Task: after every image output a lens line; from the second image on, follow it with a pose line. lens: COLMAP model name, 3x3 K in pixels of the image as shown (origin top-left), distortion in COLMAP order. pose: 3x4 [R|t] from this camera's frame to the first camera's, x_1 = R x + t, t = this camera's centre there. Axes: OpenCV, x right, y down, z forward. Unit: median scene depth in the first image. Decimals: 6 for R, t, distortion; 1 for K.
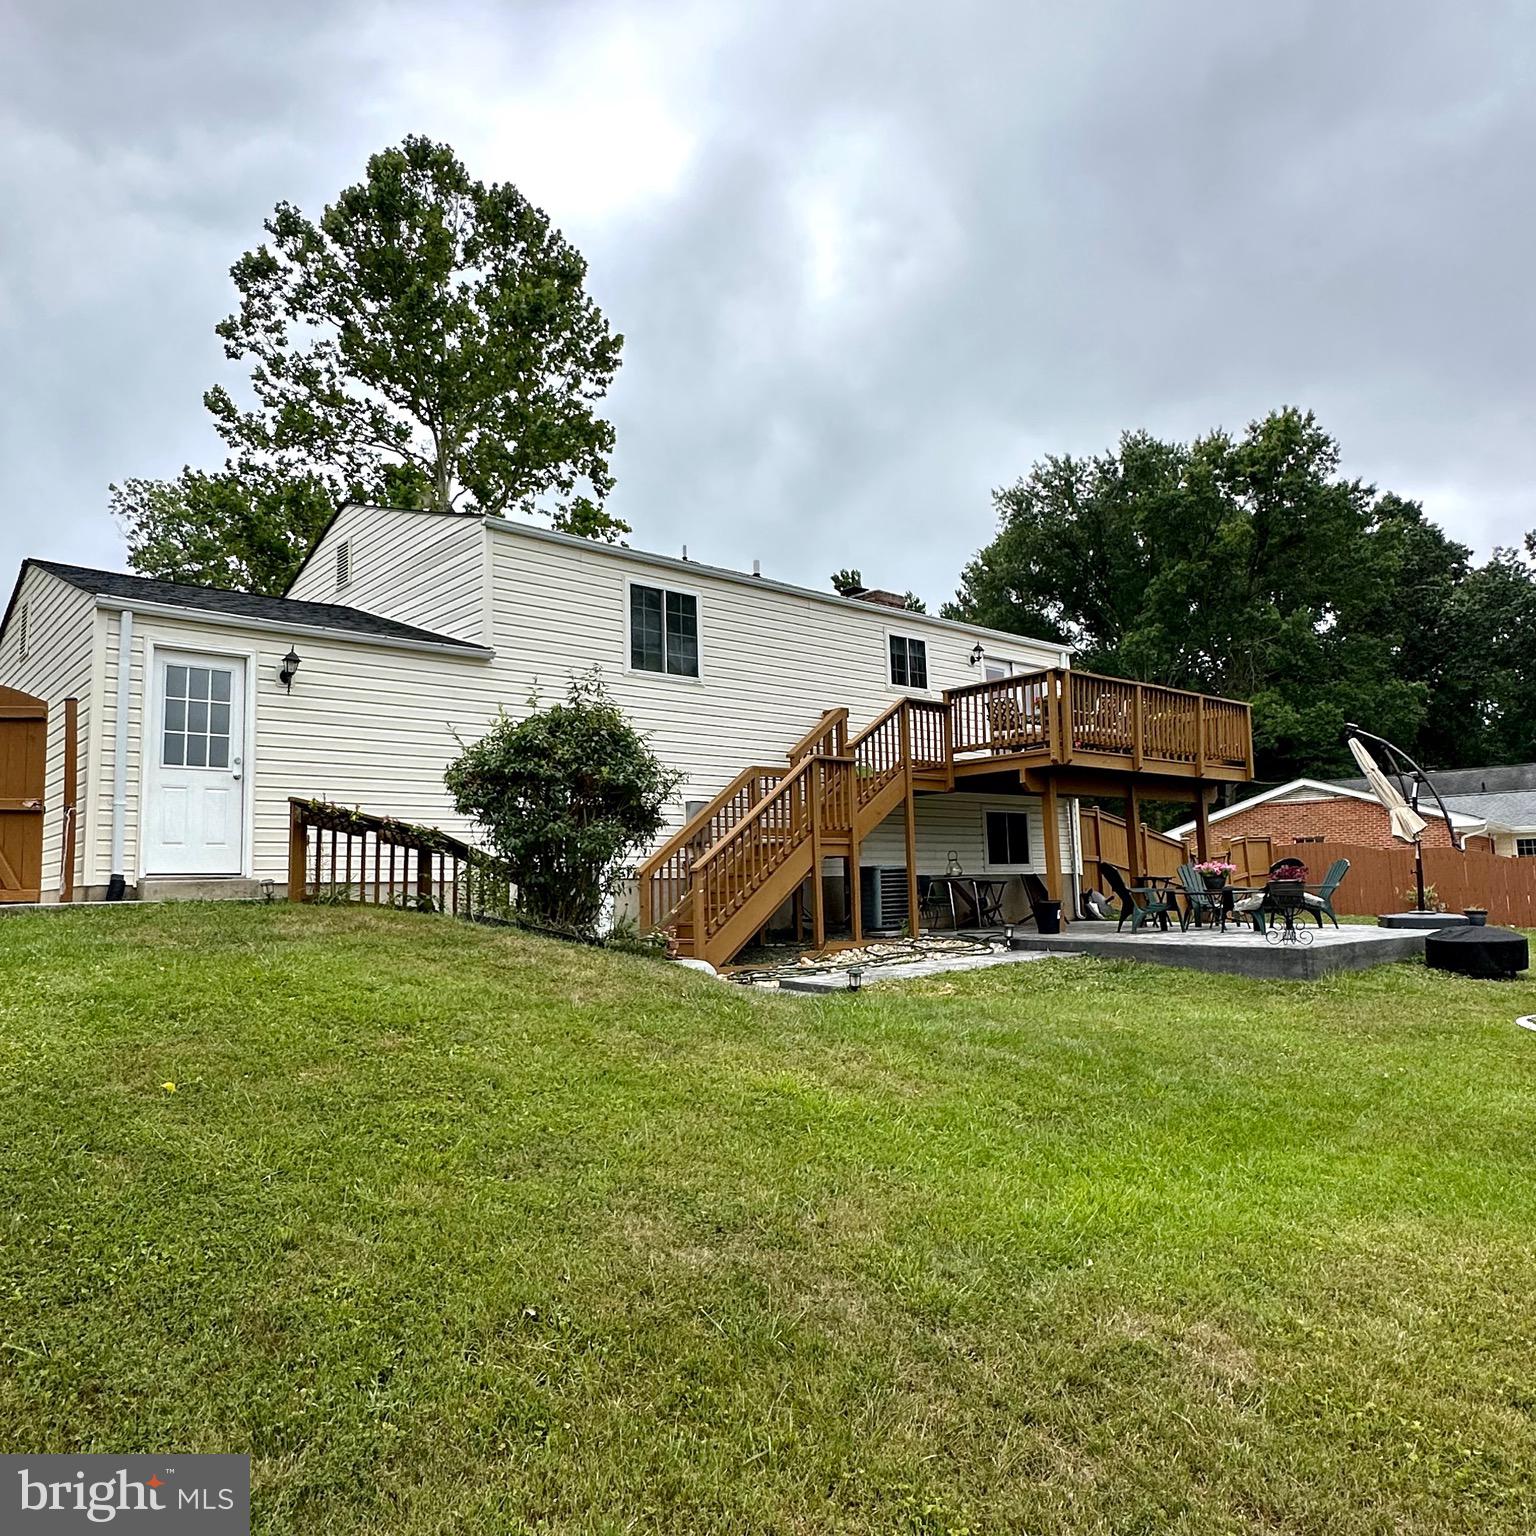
lens RADIAL K [[1118.9, 0, 768.0], [0, 1118.9, 759.8], [0, 0, 1]] dist [-0.009108, 0.003043]
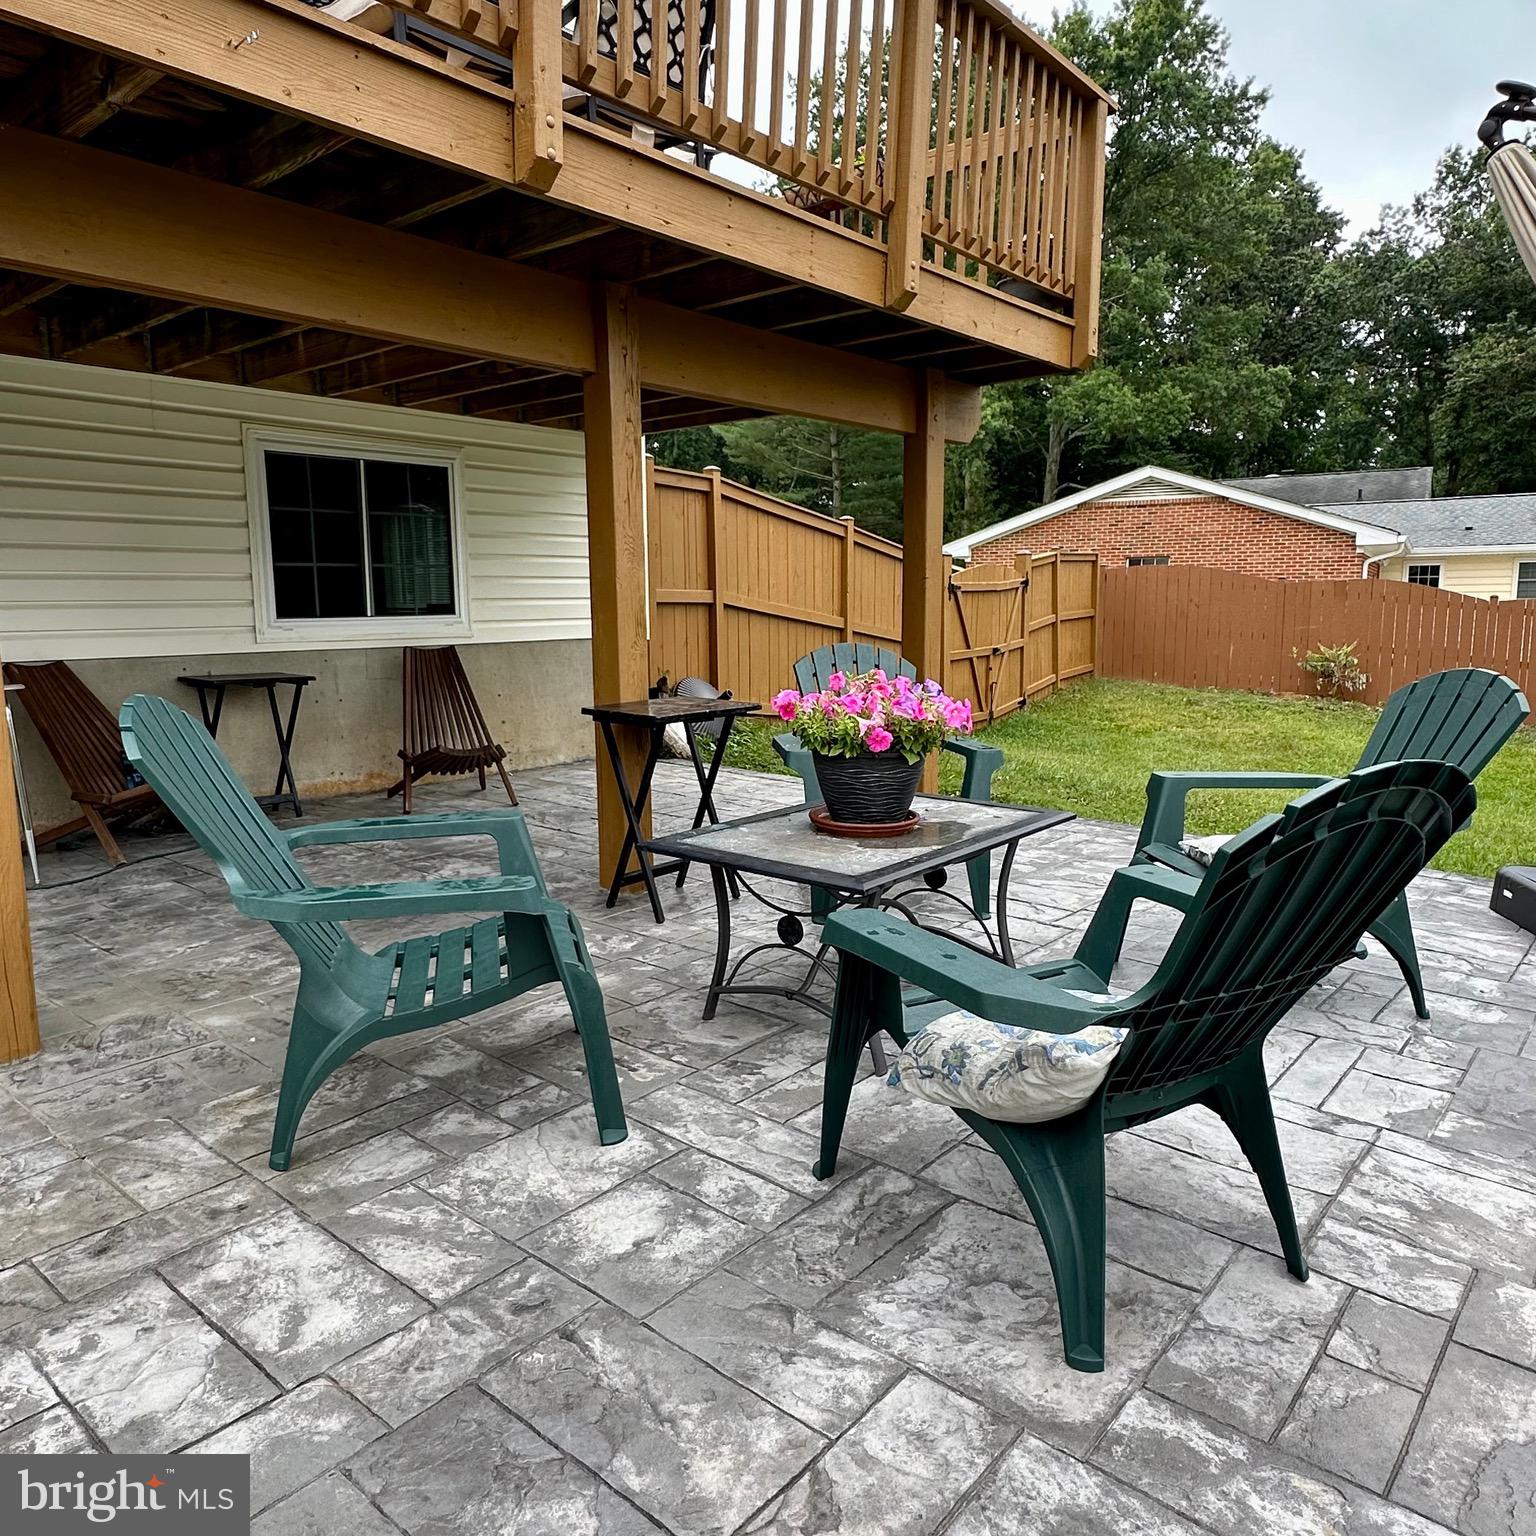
lens RADIAL K [[1118.9, 0, 760.3], [0, 1118.9, 775.2], [0, 0, 1]] dist [-0.009108, 0.003043]
pose [[0.989204, -0.006251, 0.146410, 0.084568], [-0.033318, 0.963331, 0.266240, 0.013865], [-0.142705, -0.268244, 0.952723, 0.196068]]
